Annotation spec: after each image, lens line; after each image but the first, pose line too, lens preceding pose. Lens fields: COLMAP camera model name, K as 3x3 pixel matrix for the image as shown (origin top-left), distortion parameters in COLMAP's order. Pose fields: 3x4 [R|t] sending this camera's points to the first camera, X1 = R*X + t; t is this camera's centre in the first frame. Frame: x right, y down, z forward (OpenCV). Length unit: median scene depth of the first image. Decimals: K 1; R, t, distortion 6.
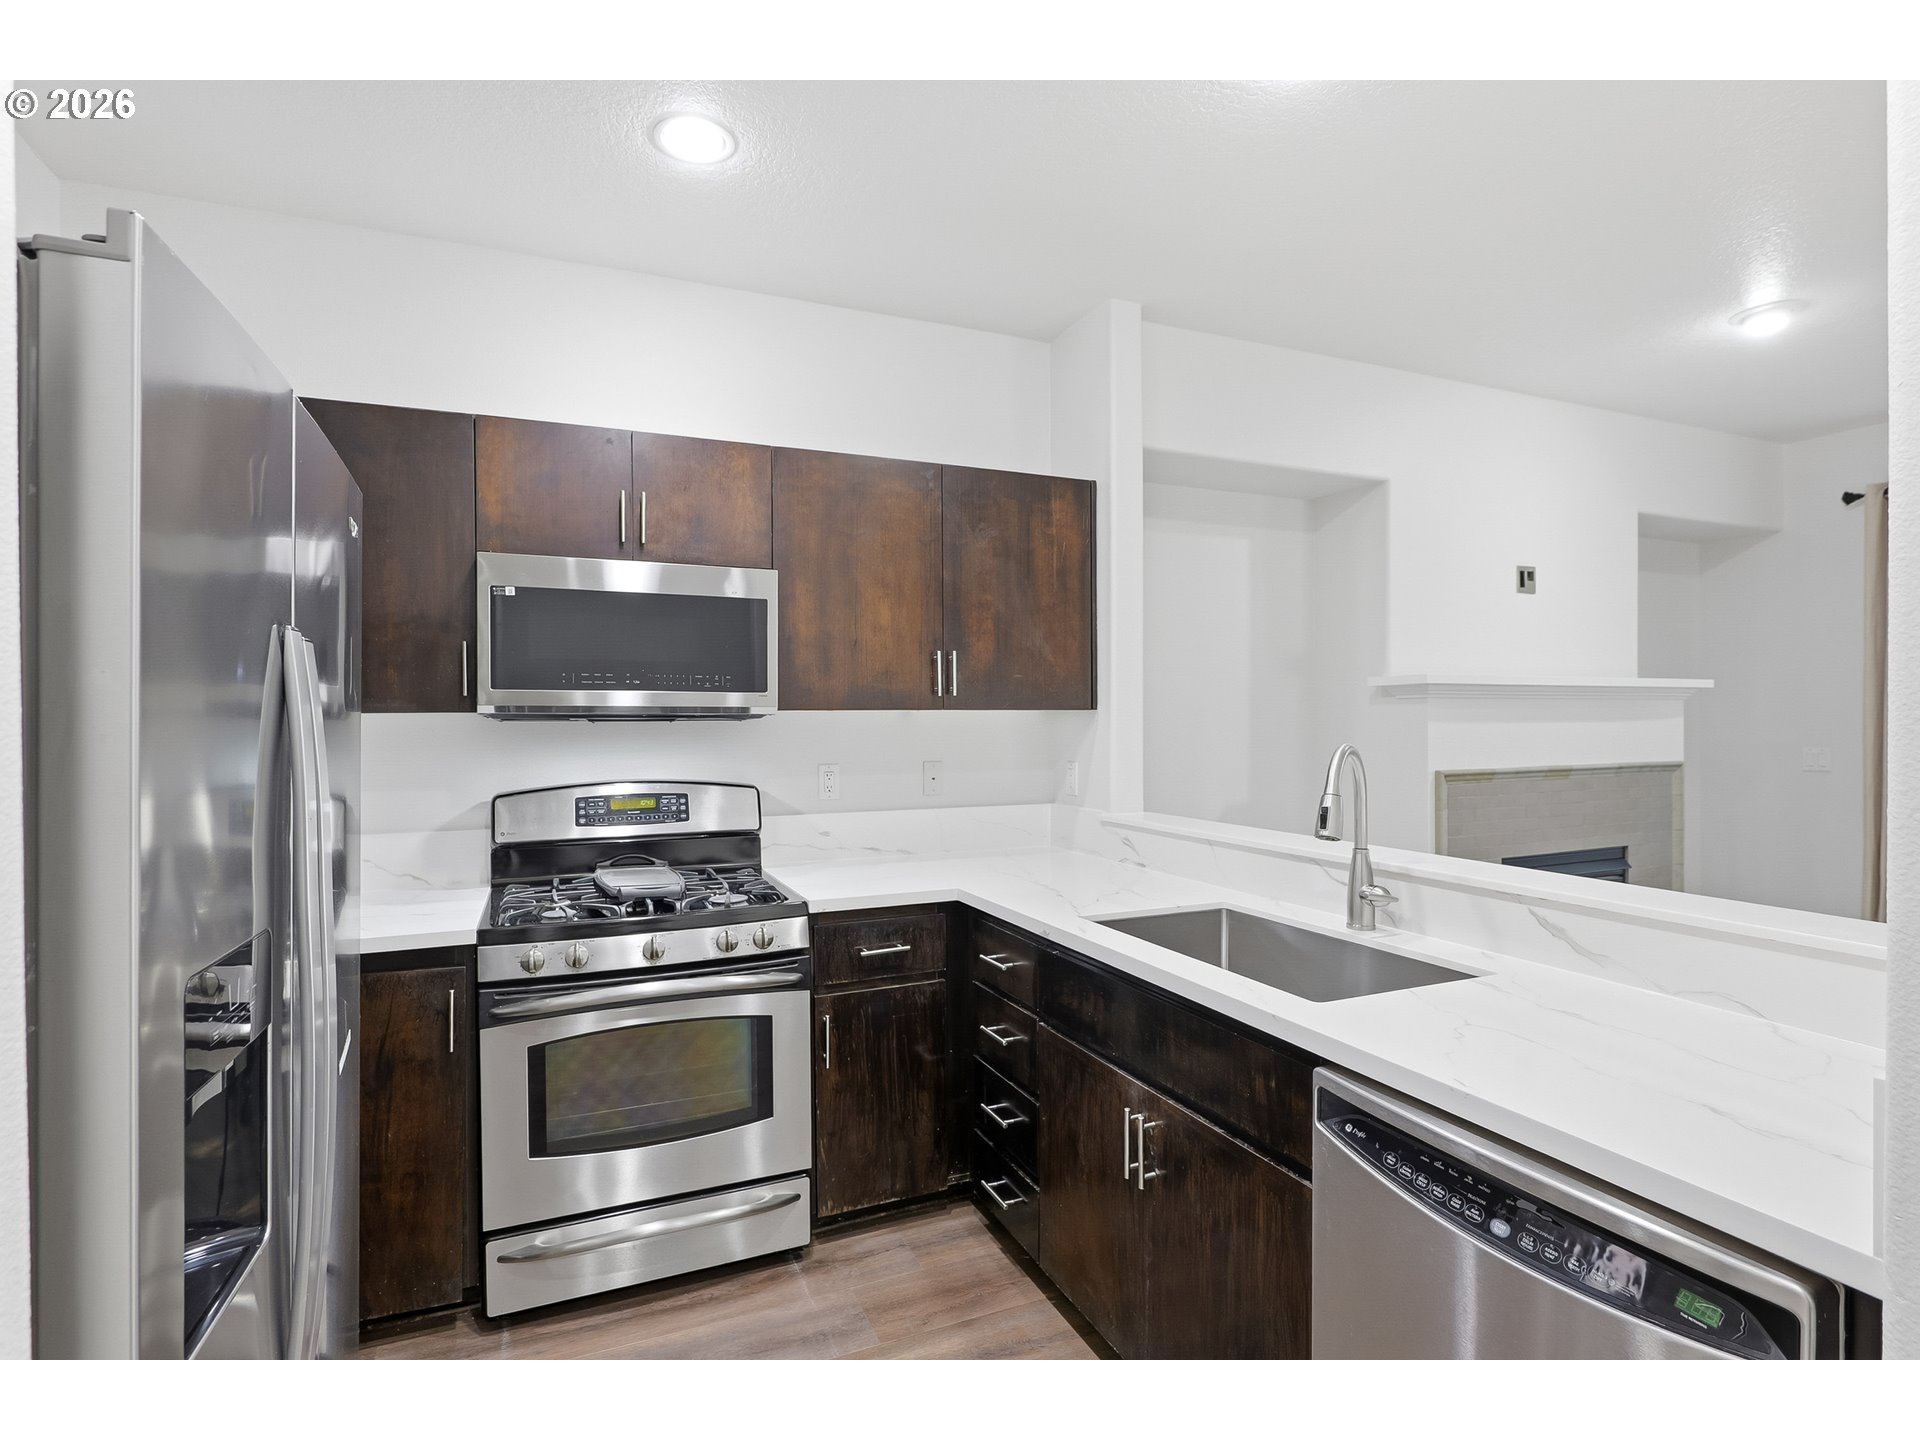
lens RADIAL K [[961.2, 0, 949.5], [0, 961.2, 718.9], [0, 0, 1]] dist [-0.009598, 0.000256]
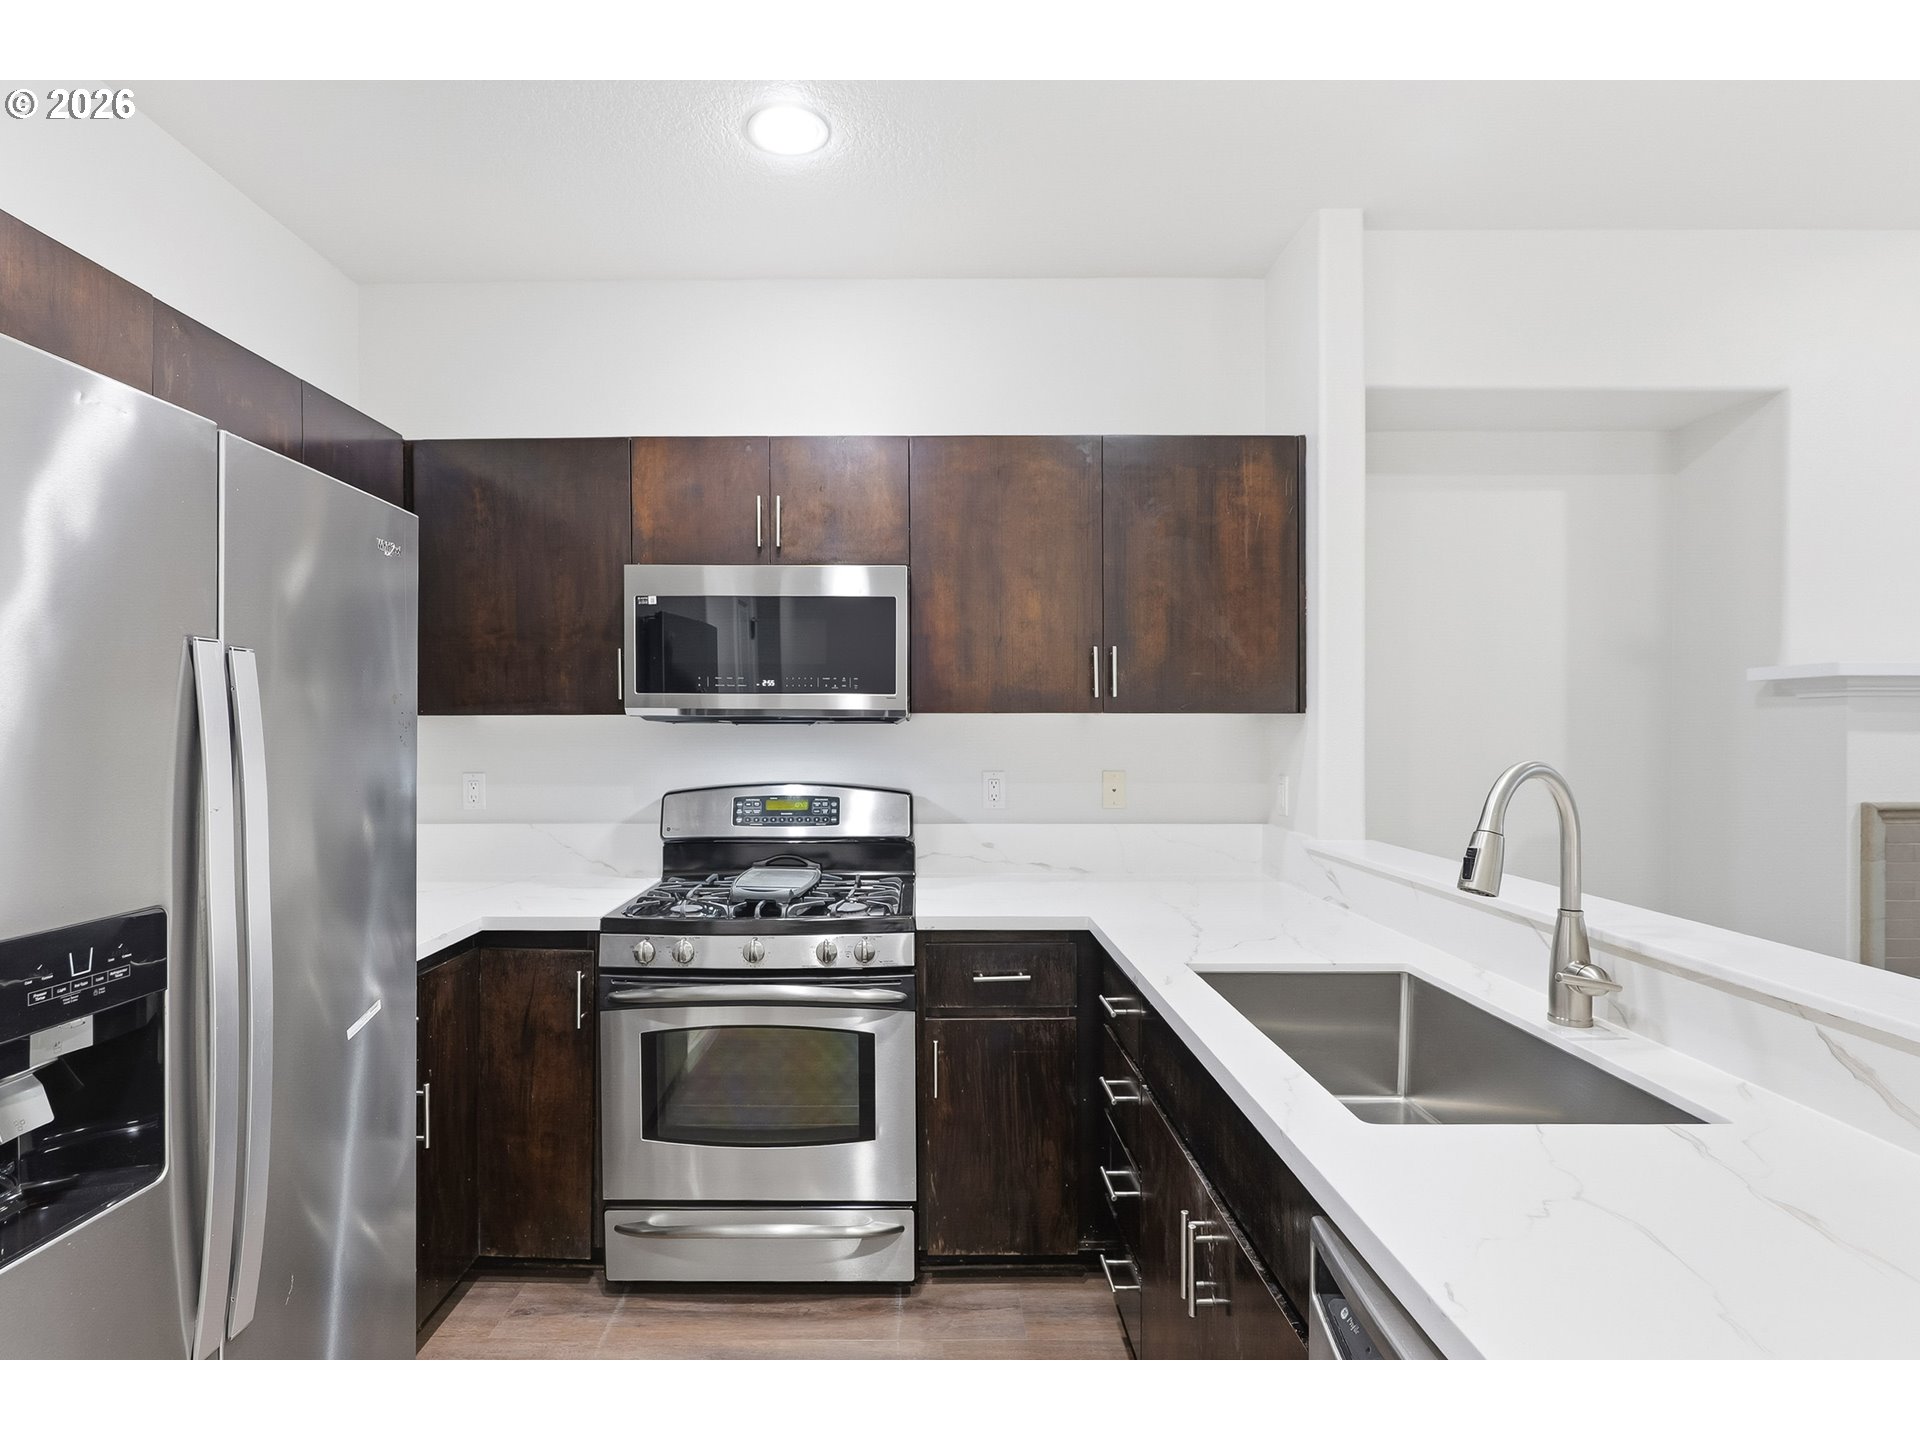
lens RADIAL K [[961.2, 0, 916.3], [0, 961.2, 729.7], [0, 0, 1]] dist [-0.009598, 0.000256]
pose [[0.915669, 0.007218, -0.401868, 0.221967], [-0.005278, 0.999968, 0.005935, 0.001858], [0.401899, -0.003313, 0.915678, 0.137426]]
